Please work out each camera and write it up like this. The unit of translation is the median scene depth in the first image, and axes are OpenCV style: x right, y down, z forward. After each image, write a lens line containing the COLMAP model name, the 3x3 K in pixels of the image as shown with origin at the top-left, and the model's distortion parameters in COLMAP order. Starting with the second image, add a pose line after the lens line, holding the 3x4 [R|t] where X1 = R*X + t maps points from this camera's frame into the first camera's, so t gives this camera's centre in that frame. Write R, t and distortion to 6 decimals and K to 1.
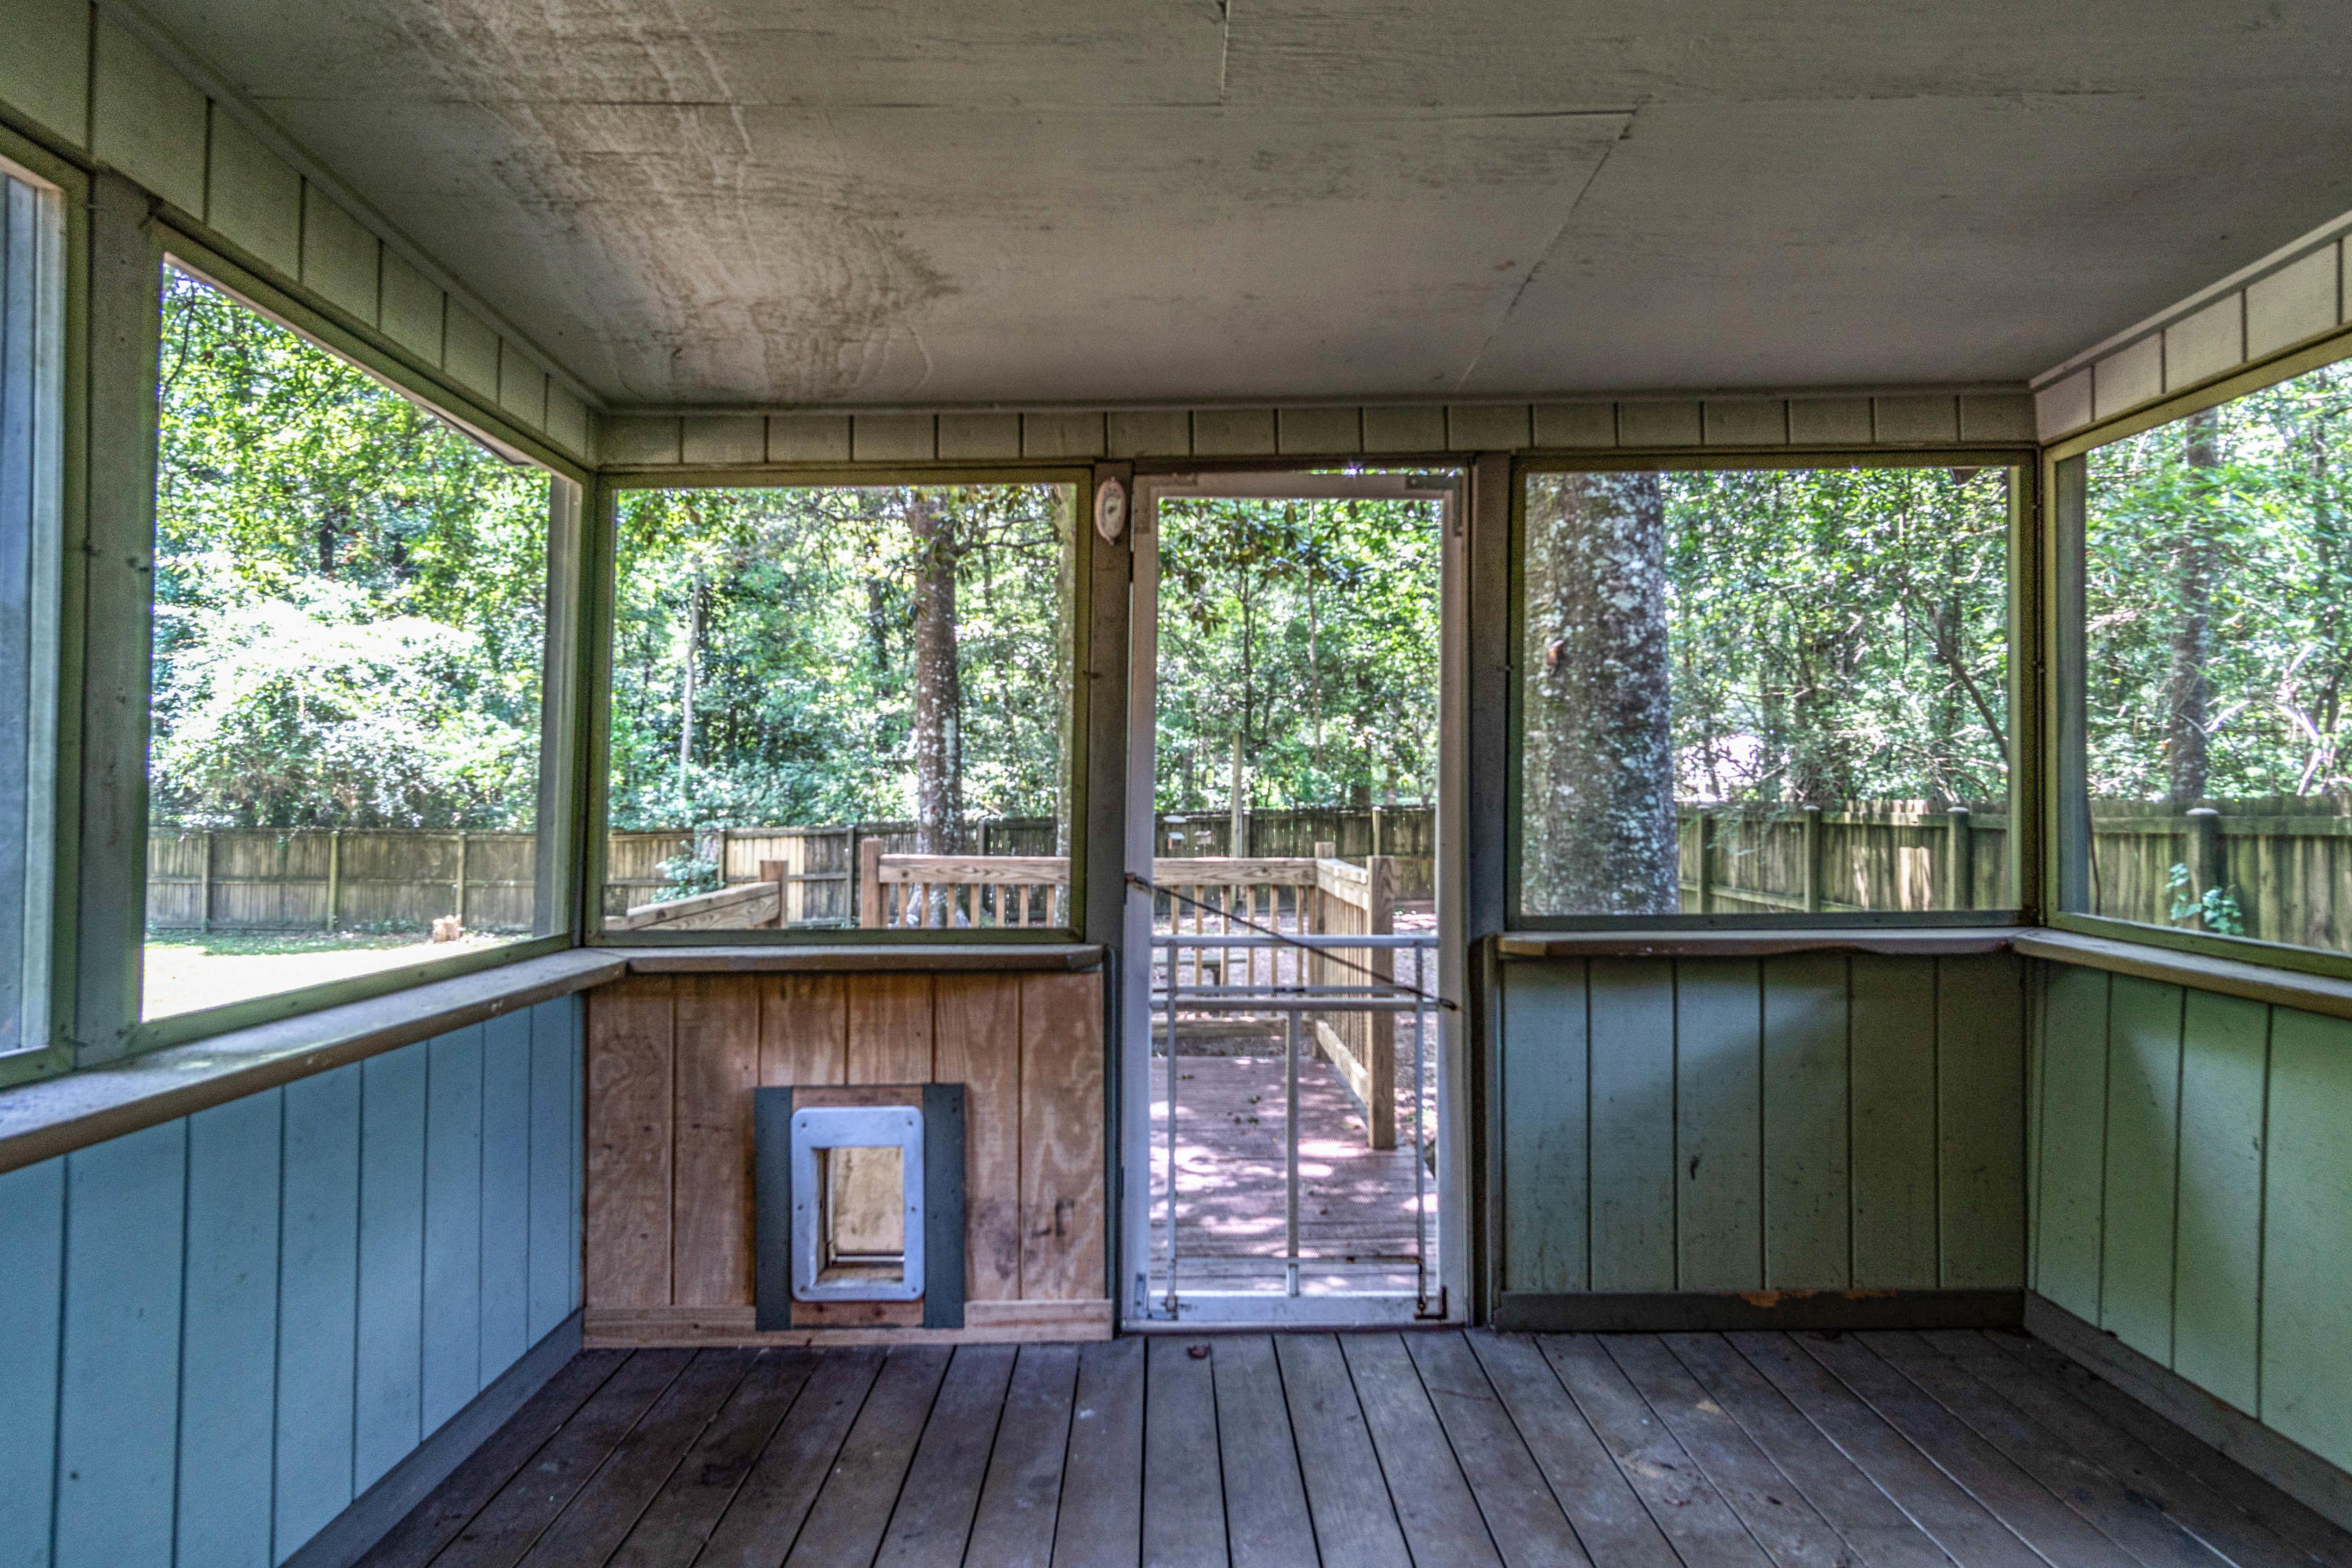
lens RADIAL K [[1277.2, 0, 1173.6], [0, 1277.2, 782.7], [0, 0, 1]] dist [0.001837, 0.001347]
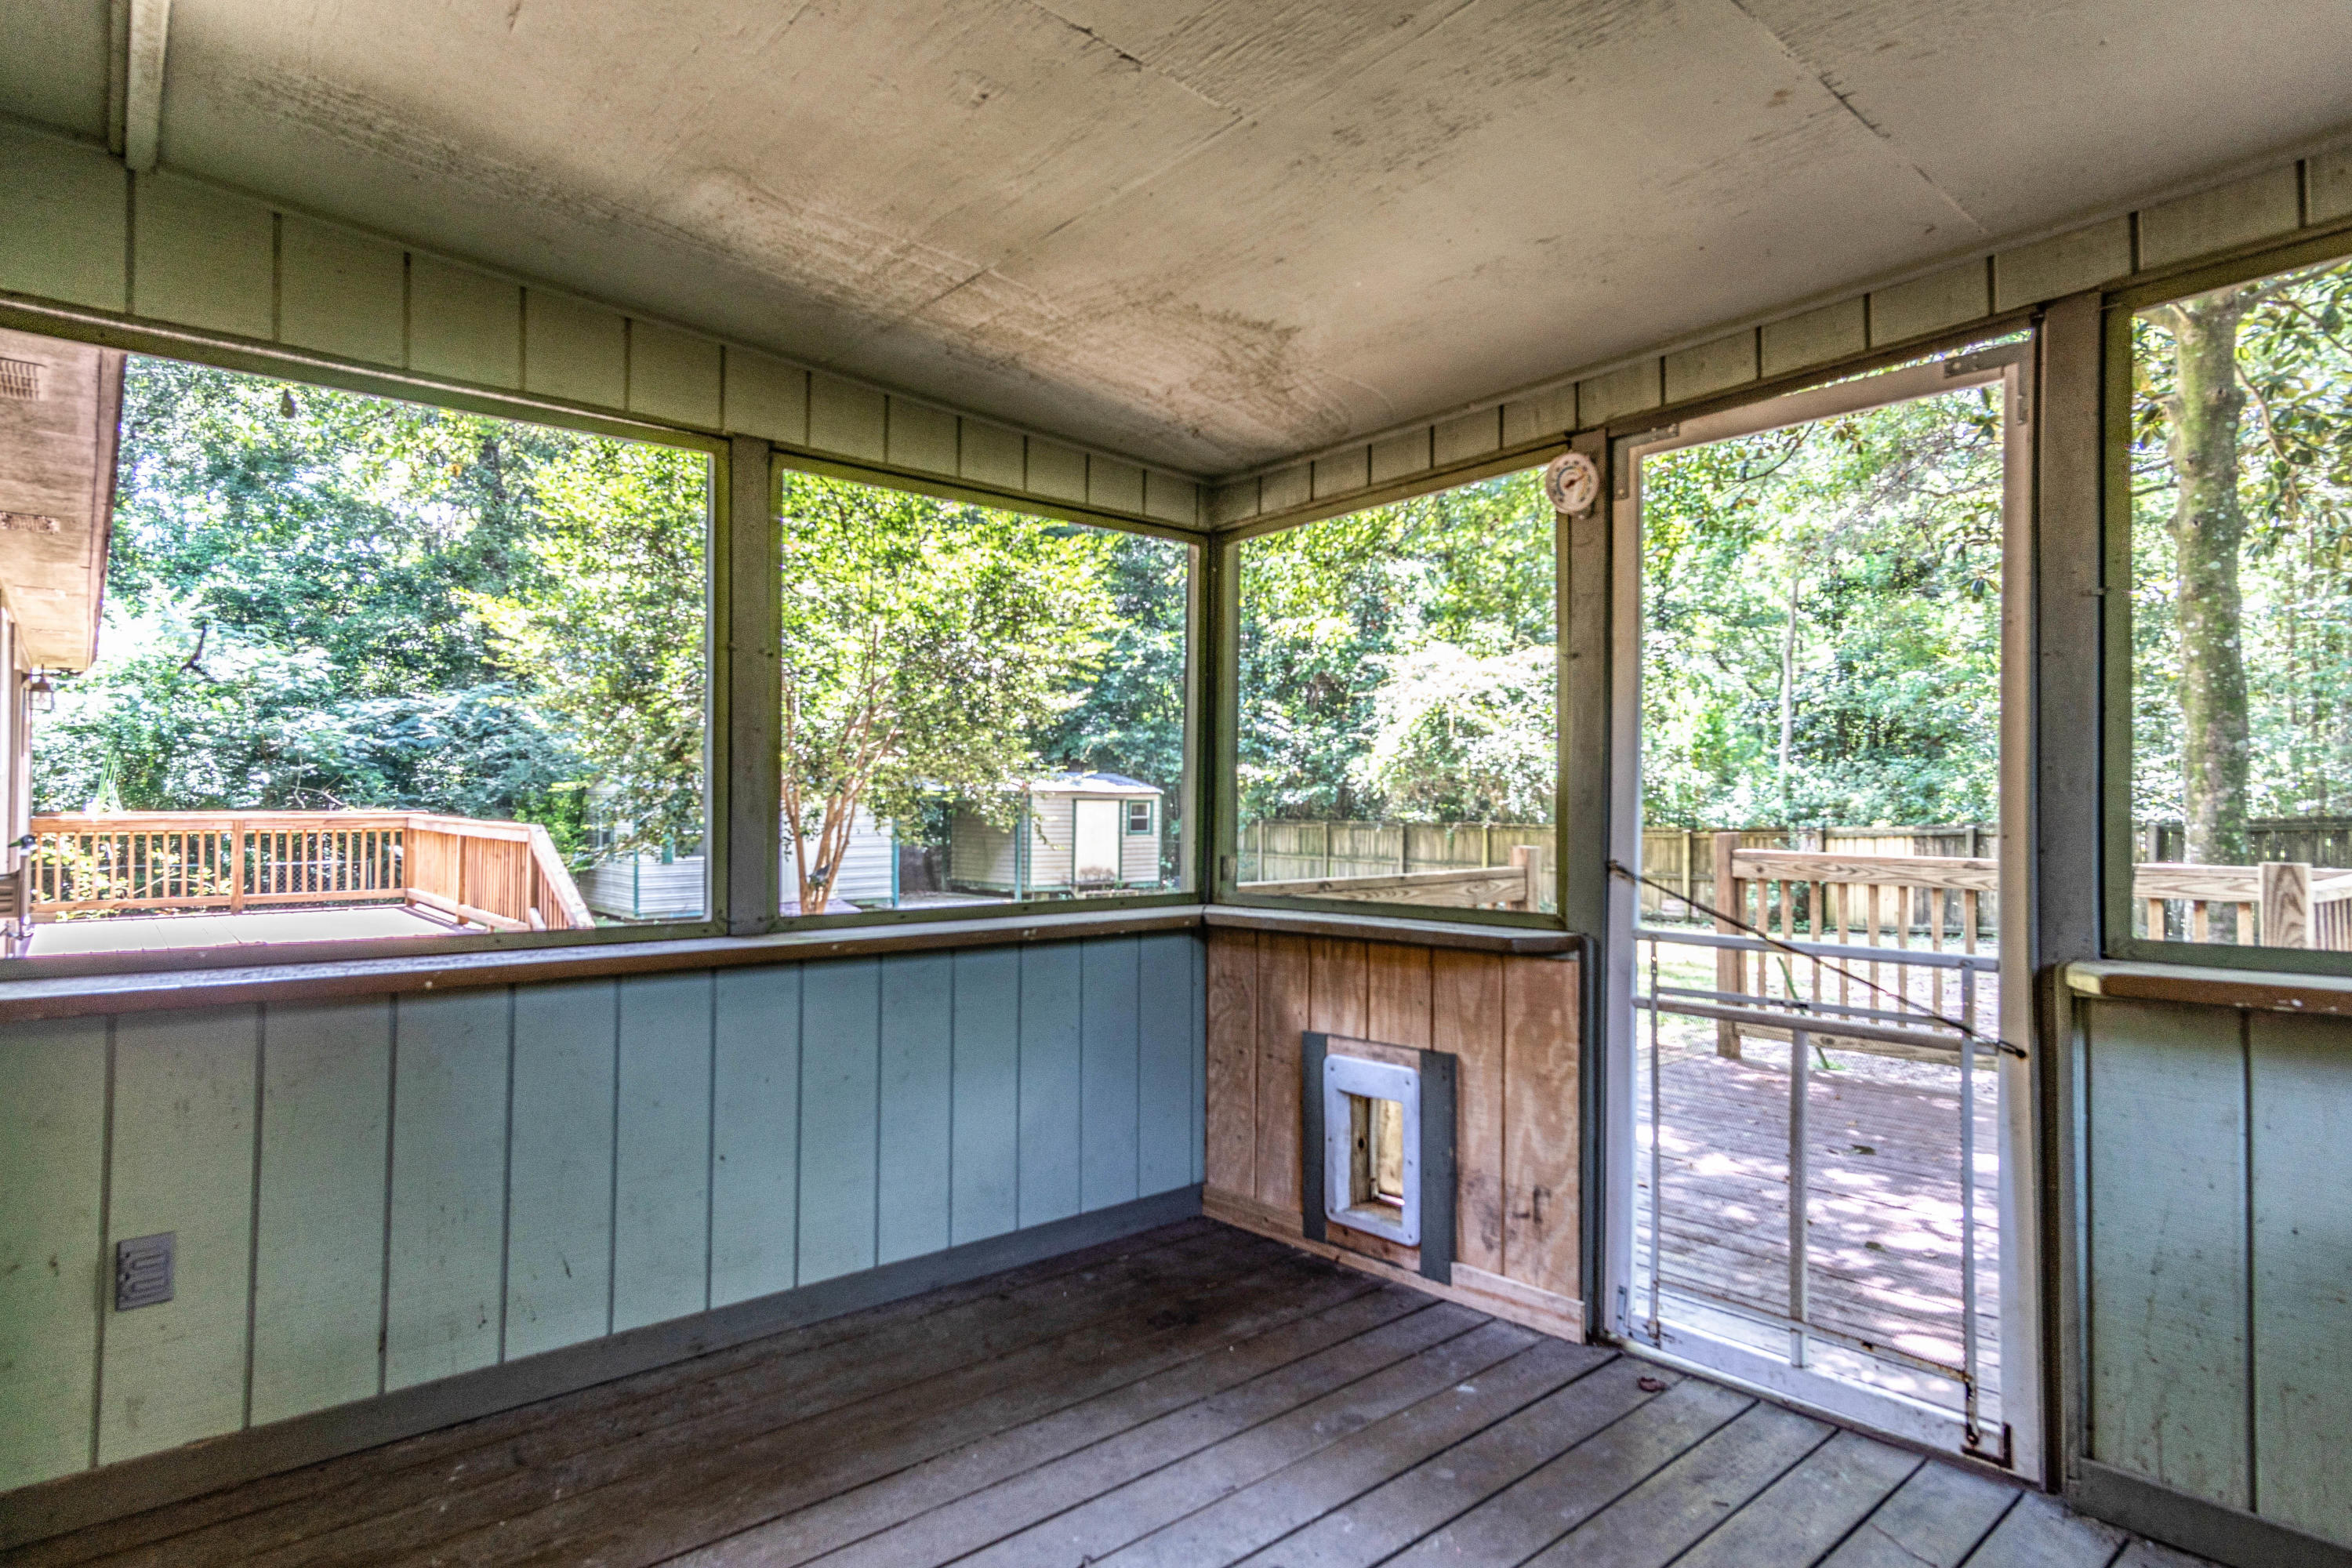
lens RADIAL K [[1202.5, 0, 1176.0], [0, 1202.5, 784.0], [0, 0, 1]] dist [0.002648, 0.001072]
pose [[0.672245, -0.014295, -0.740191, 0.416091], [0.014955, 0.999872, -0.005729, 0.014558], [0.740178, -0.007218, 0.672372, 0.163955]]
